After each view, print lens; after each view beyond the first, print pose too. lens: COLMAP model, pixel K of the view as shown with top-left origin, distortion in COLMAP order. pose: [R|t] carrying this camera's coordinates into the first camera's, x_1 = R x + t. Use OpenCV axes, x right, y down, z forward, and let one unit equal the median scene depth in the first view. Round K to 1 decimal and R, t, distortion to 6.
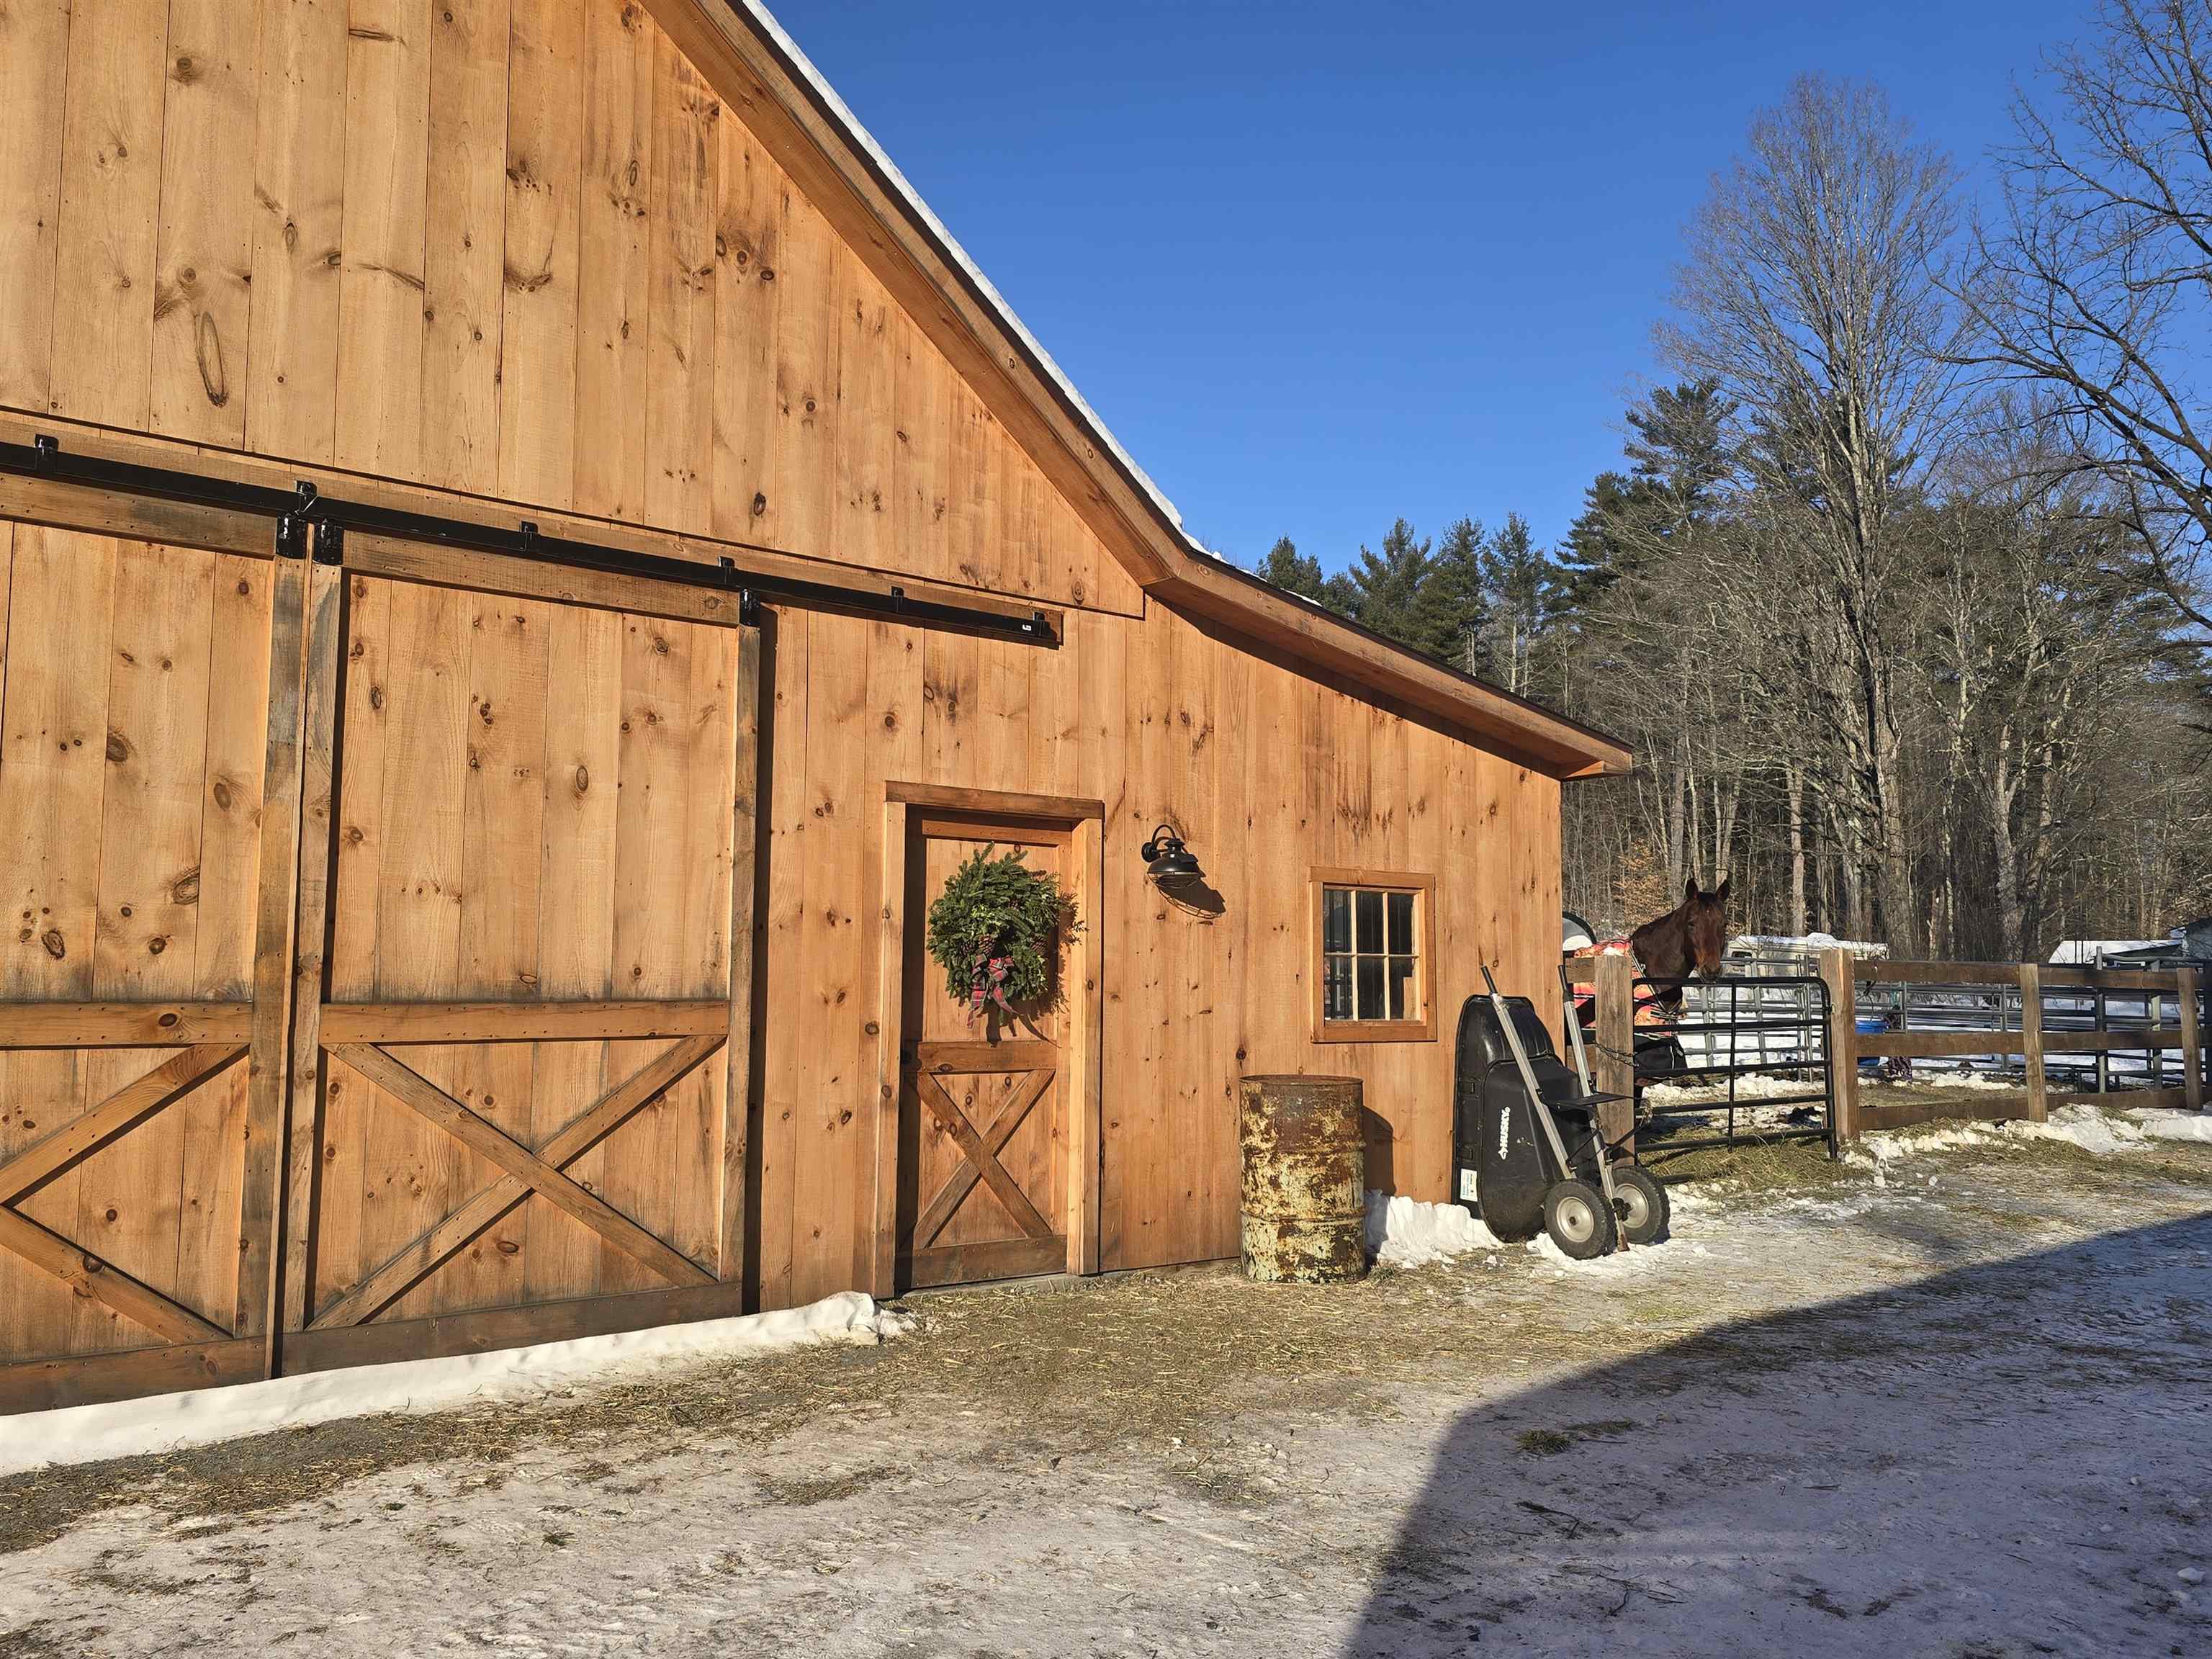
lens RADIAL K [[1497.6, 0, 1106.0], [0, 1497.6, 829.5], [0, 0, 1]] dist [0.098874, -0.074973]
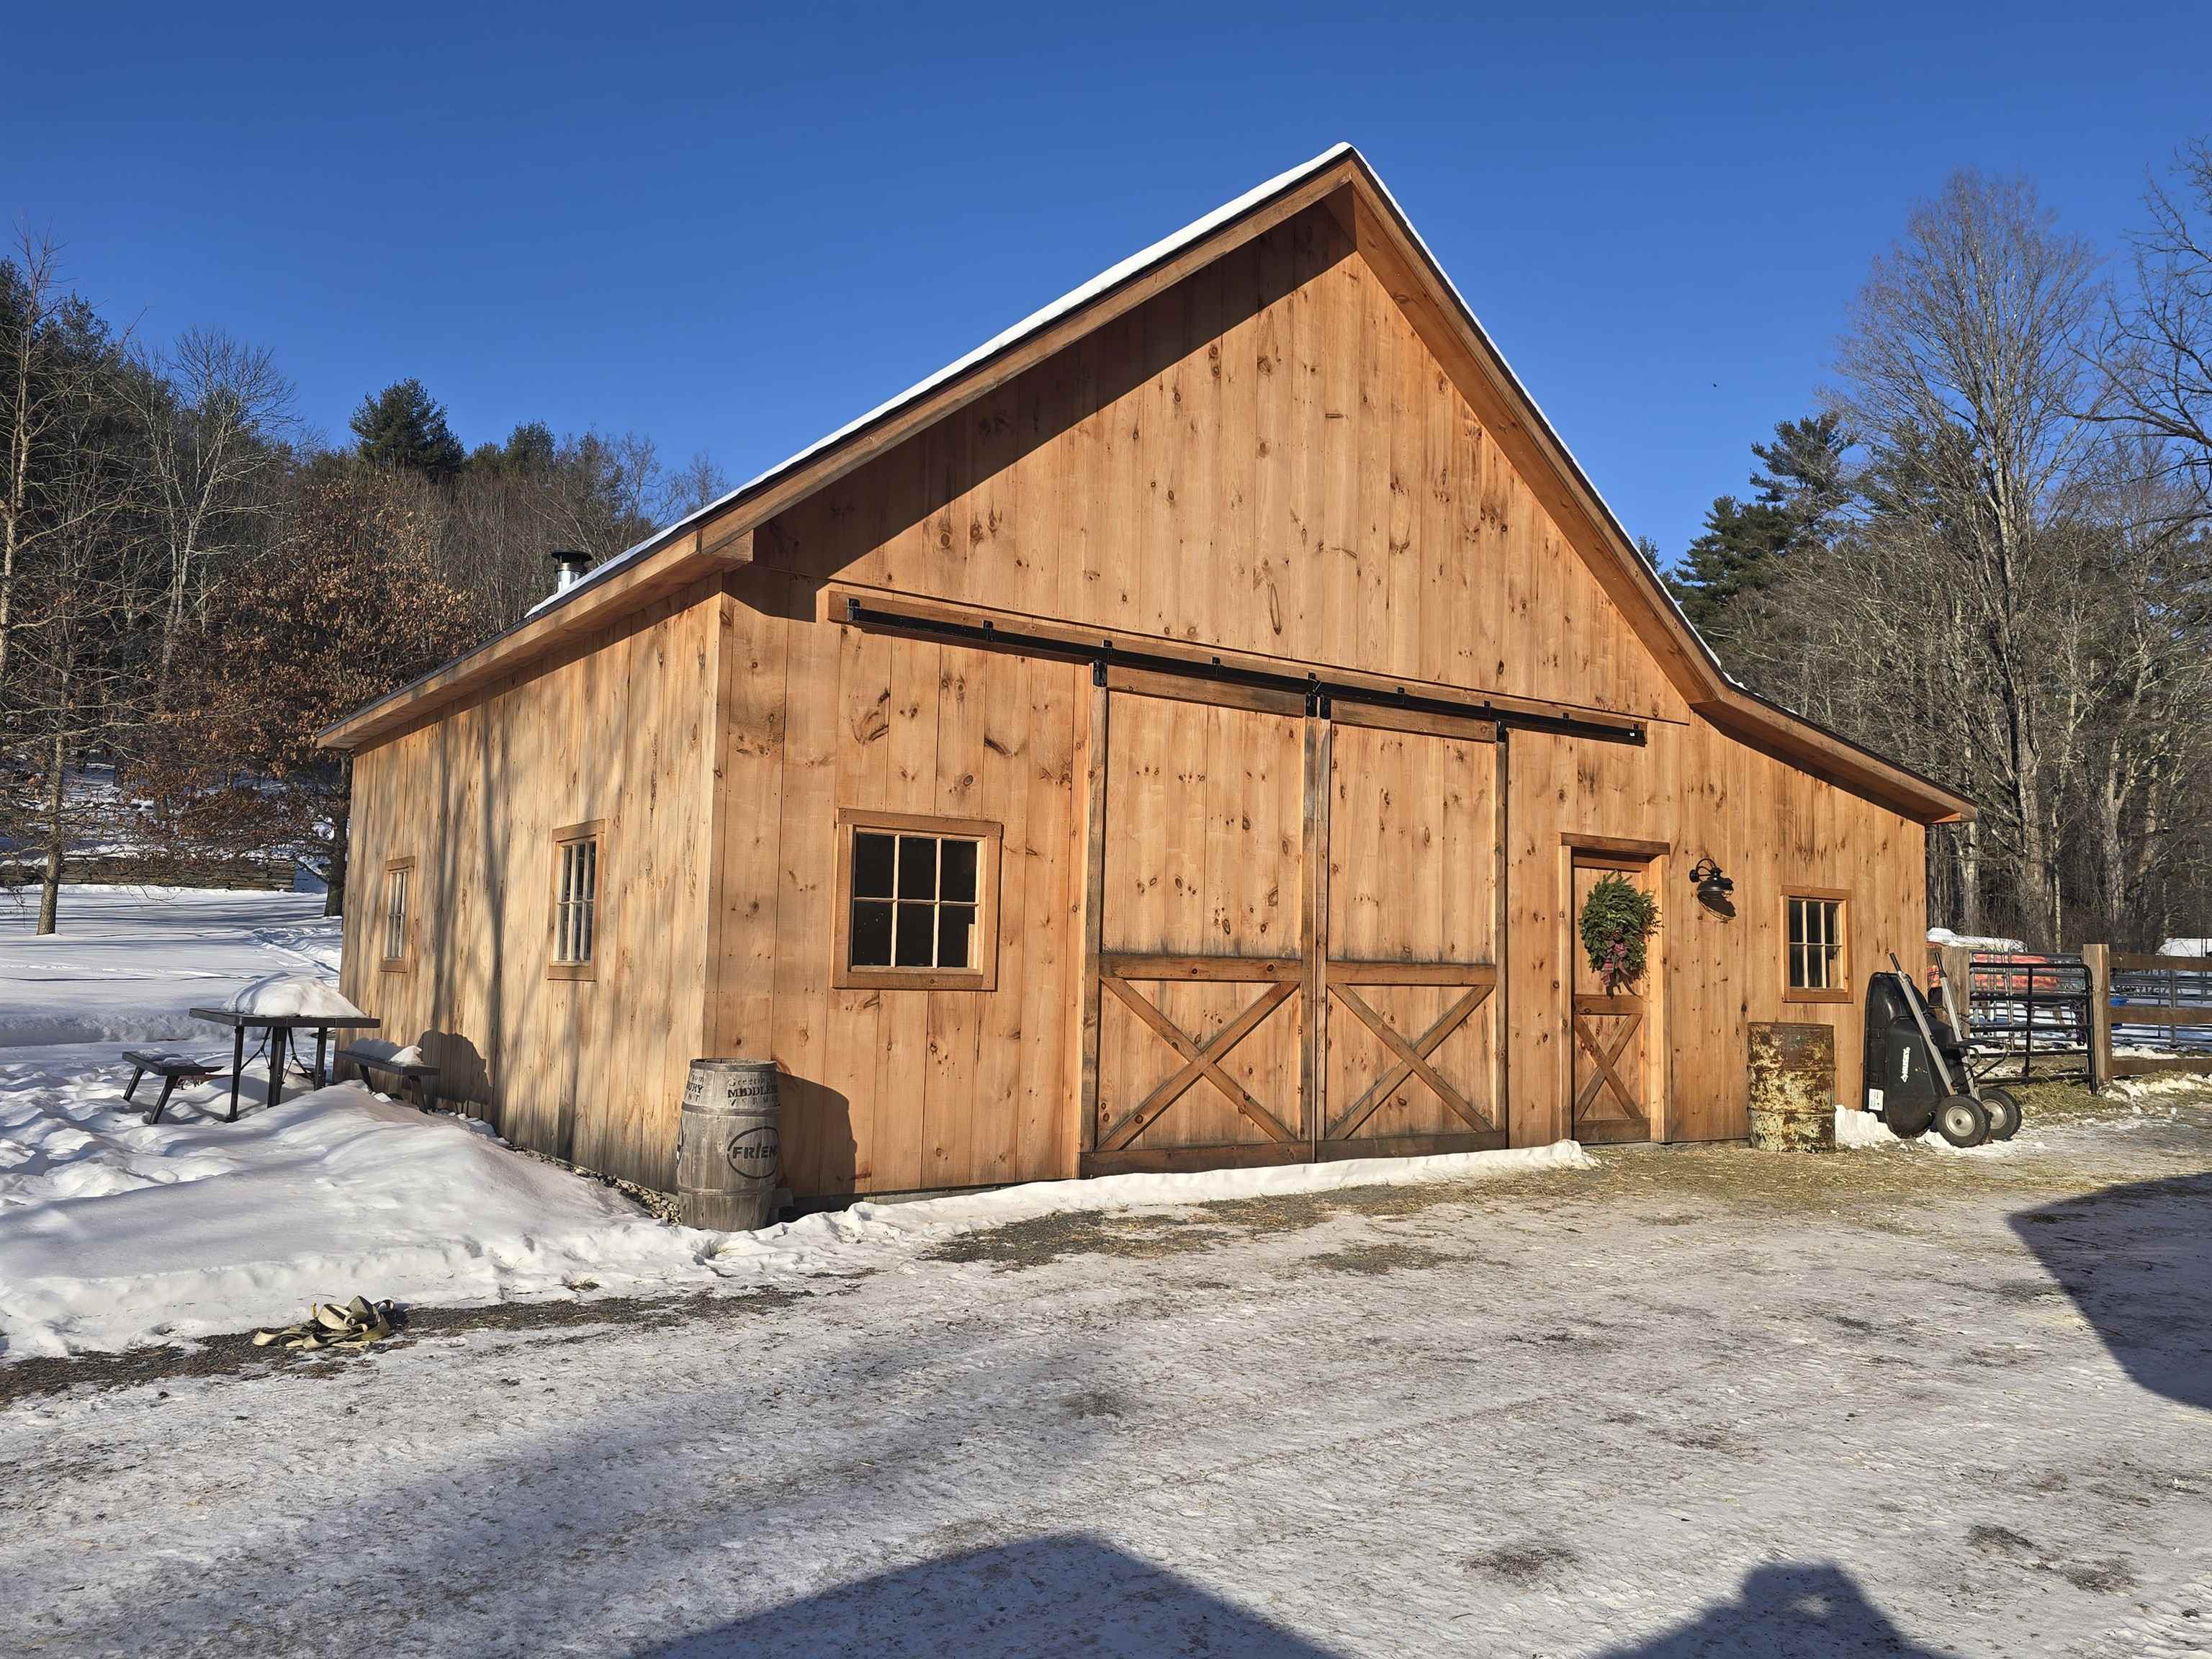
lens RADIAL K [[1475.7, 0, 1106.0], [0, 1475.7, 829.5], [0, 0, 1]] dist [0.060491, -0.005015]
pose [[0.999365, 0.009069, -0.034454, -0.545558], [-0.008750, 0.999917, 0.009411, -0.043820], [0.034537, -0.009104, 0.999362, -0.580847]]
